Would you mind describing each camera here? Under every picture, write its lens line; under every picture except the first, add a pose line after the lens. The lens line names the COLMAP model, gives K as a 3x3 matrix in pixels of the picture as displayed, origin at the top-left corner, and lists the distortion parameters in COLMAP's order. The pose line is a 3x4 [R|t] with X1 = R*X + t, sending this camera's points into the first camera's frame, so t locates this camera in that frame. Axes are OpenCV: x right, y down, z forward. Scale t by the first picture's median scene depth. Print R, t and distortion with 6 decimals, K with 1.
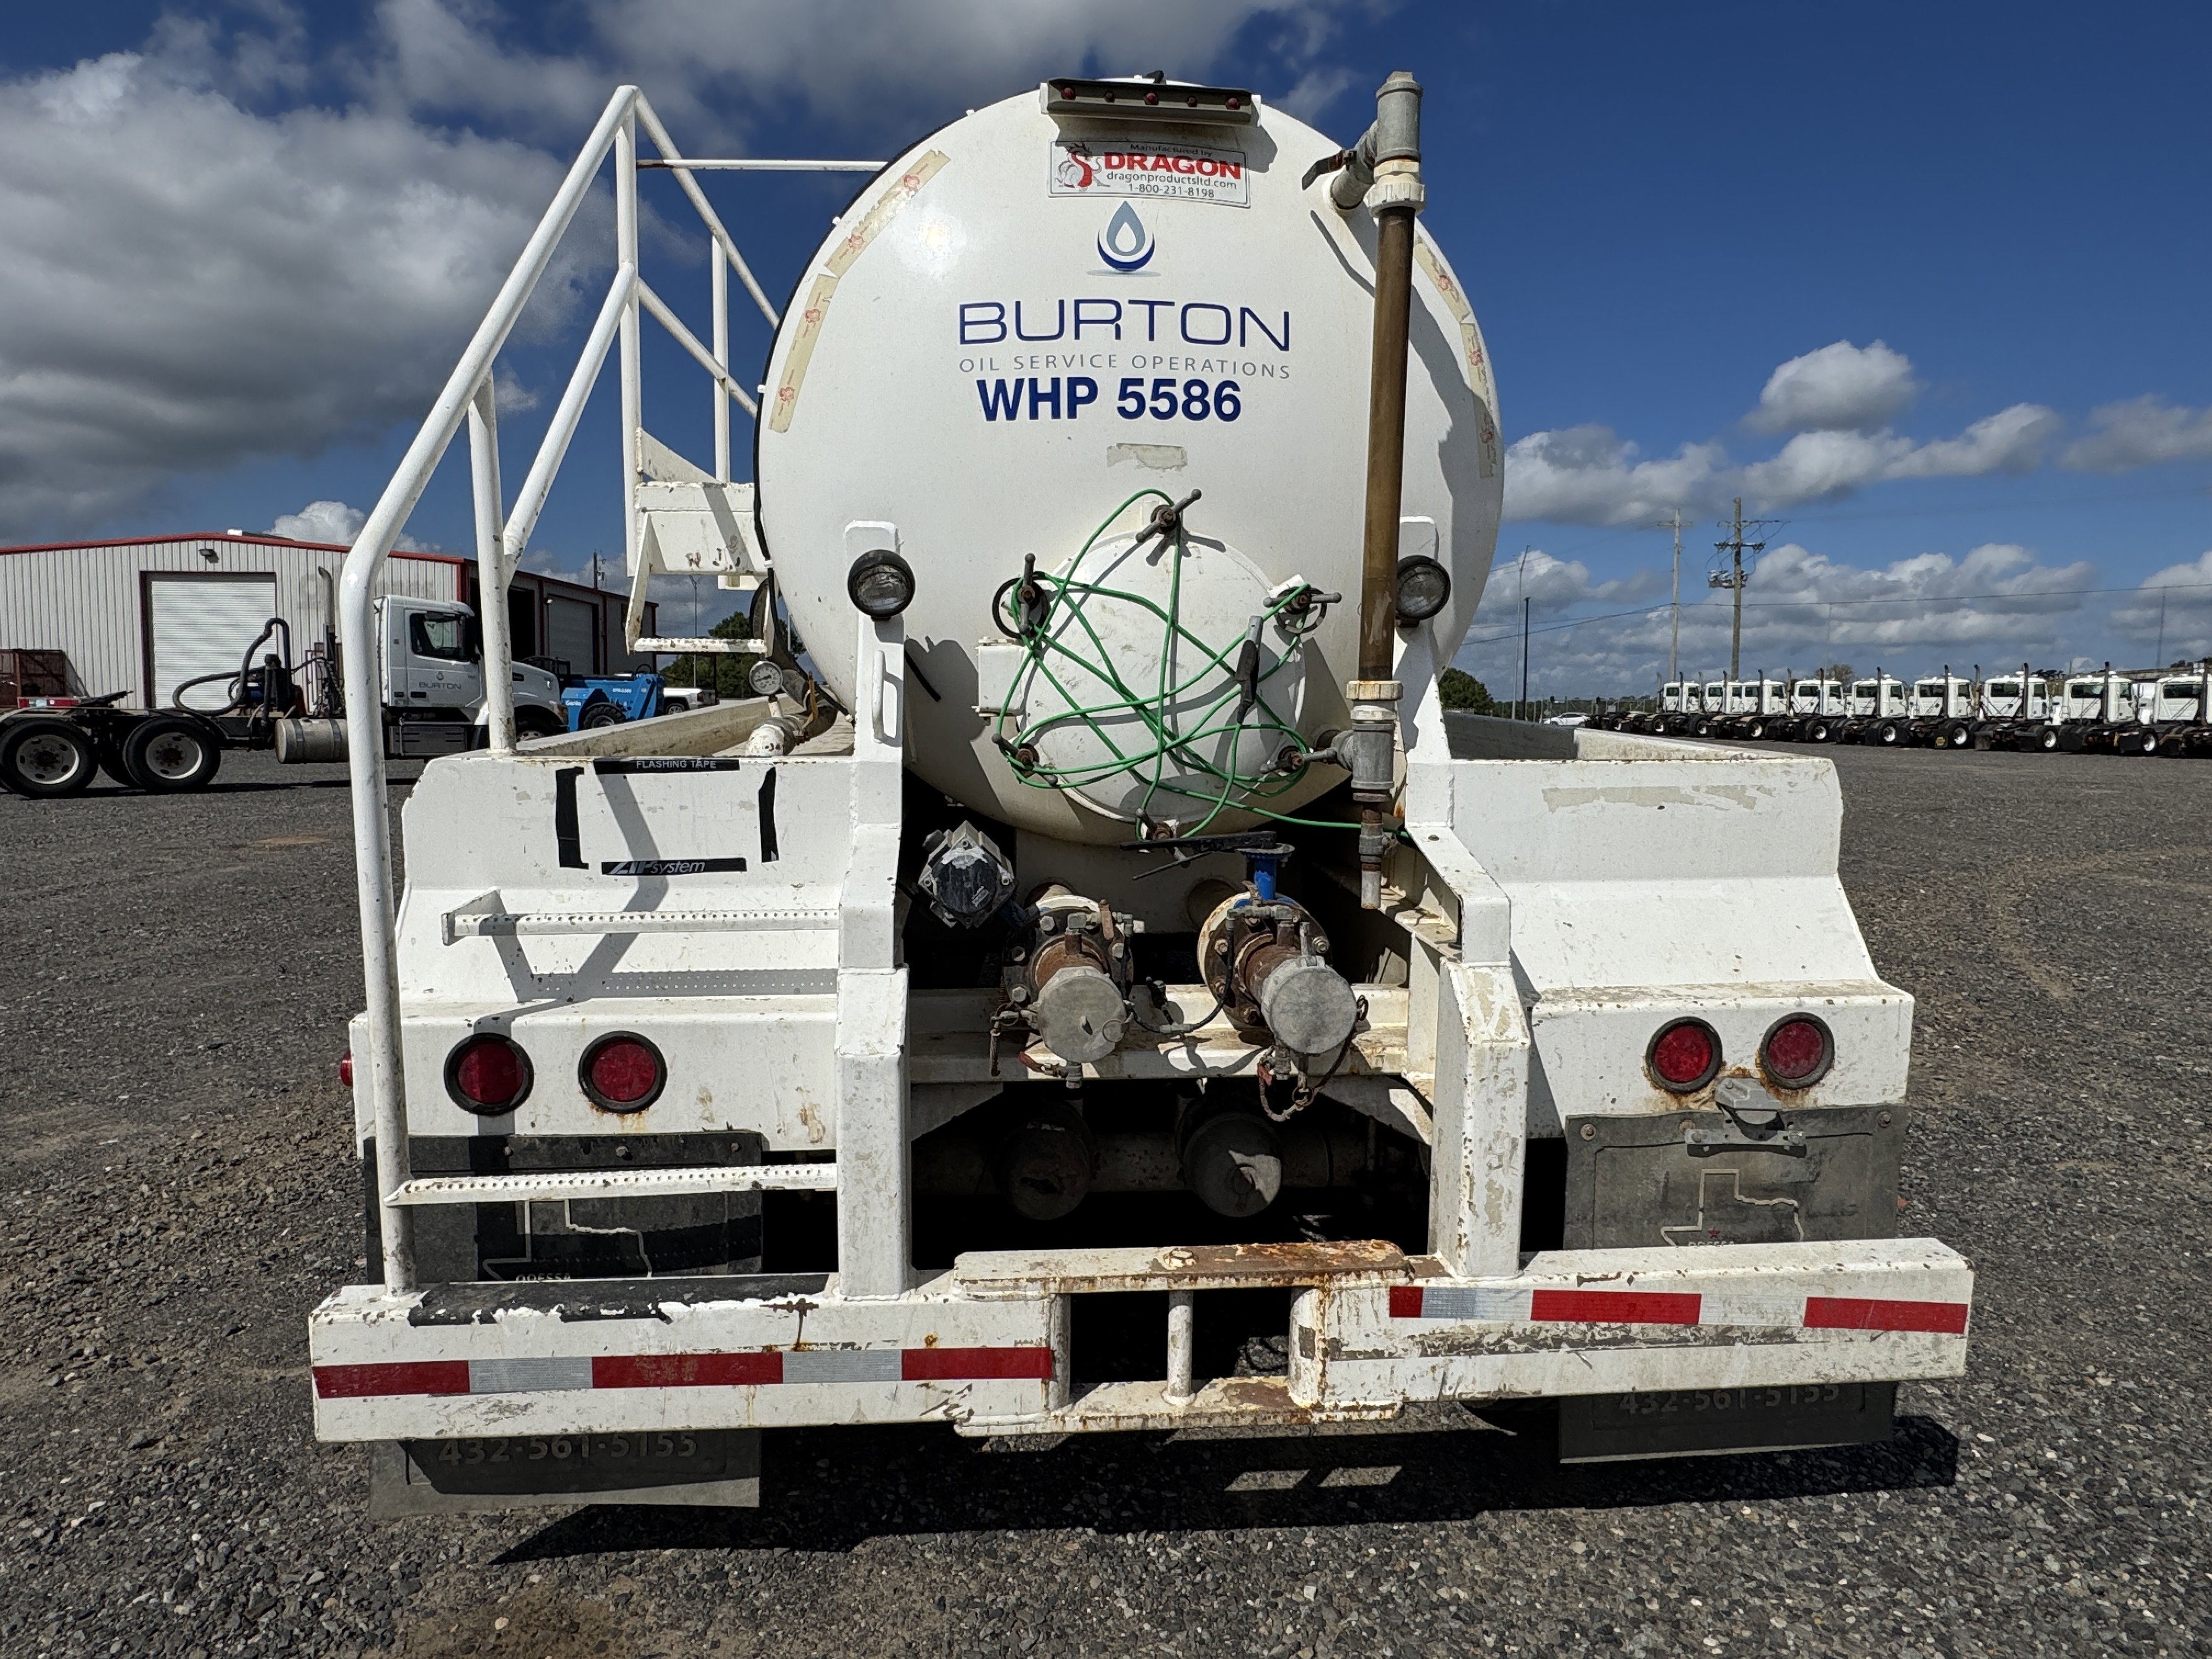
lens RADIAL K [[1276.2, 0, 1106.0], [0, 1276.2, 829.5], [0, 0, 1]] dist [0.002317, 0.000449]
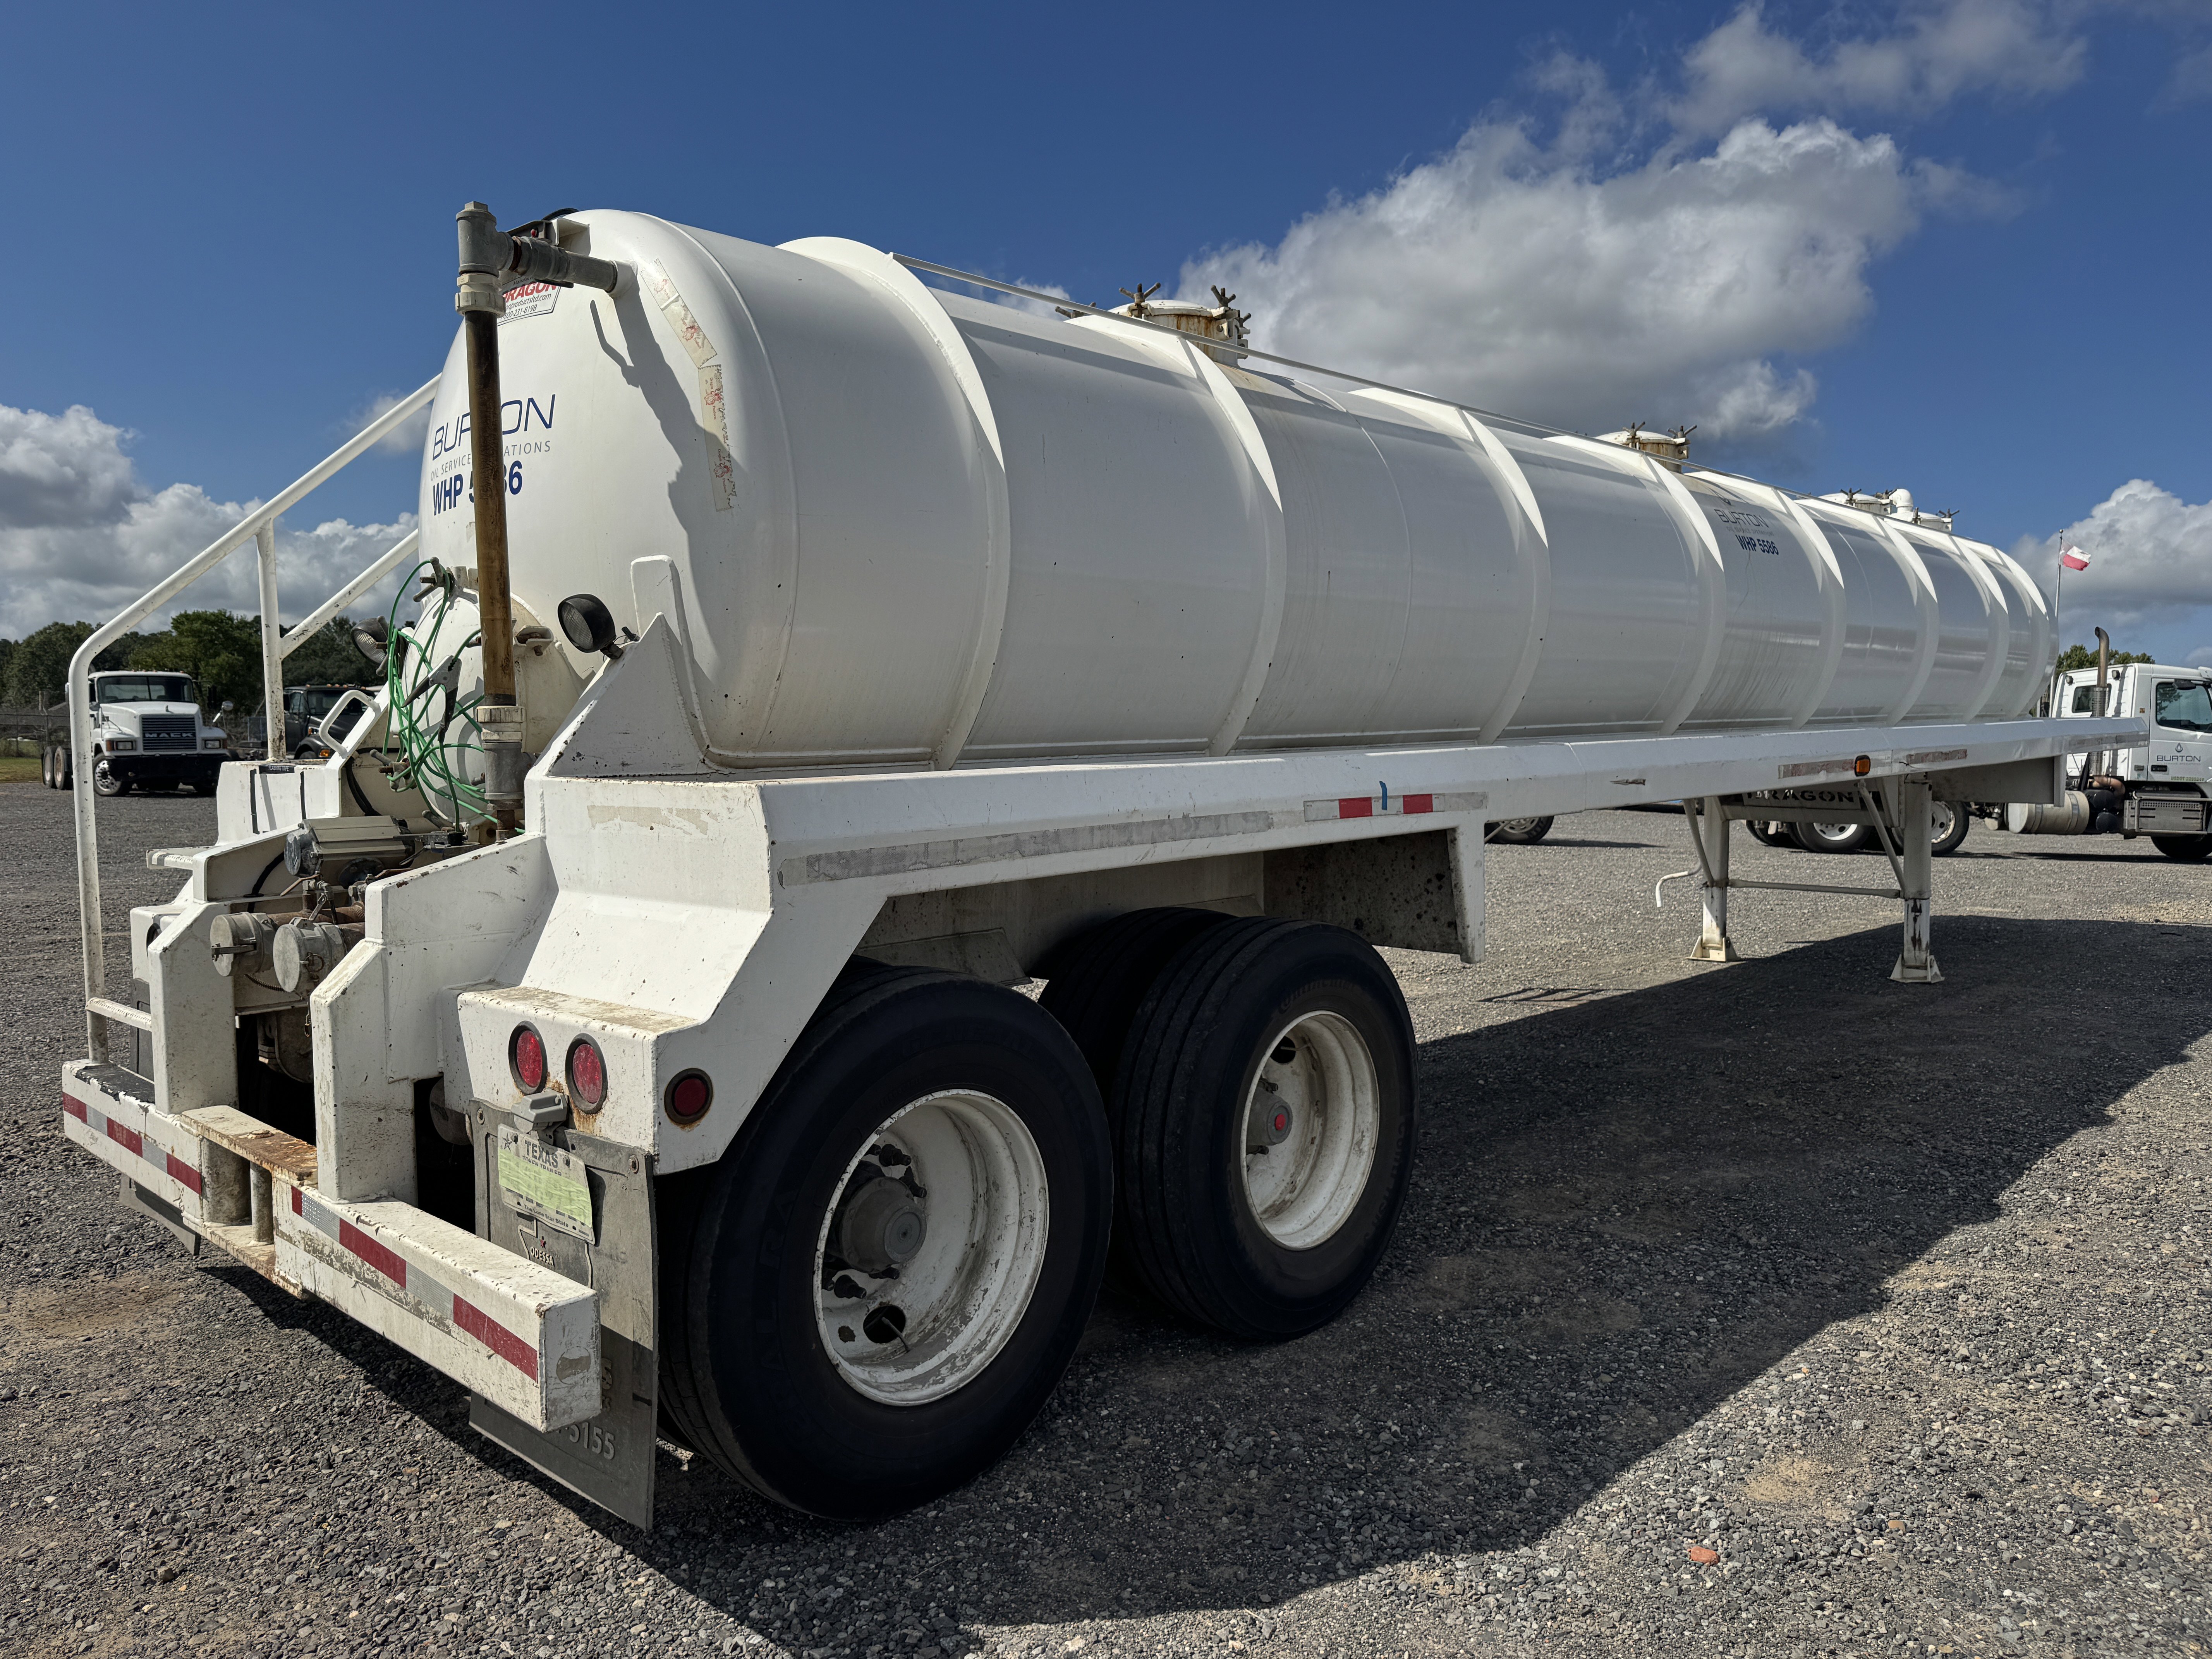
lens RADIAL K [[1546.6, 0, 1106.0], [0, 1546.6, 829.5], [0, 0, 1]] dist [0.001727, 0.000522]
pose [[0.688858, 0.043412, -0.723595, 1.559911], [-0.084976, 0.996159, -0.021132, -0.020863], [0.719899, 0.076045, 0.689901, 0.420200]]
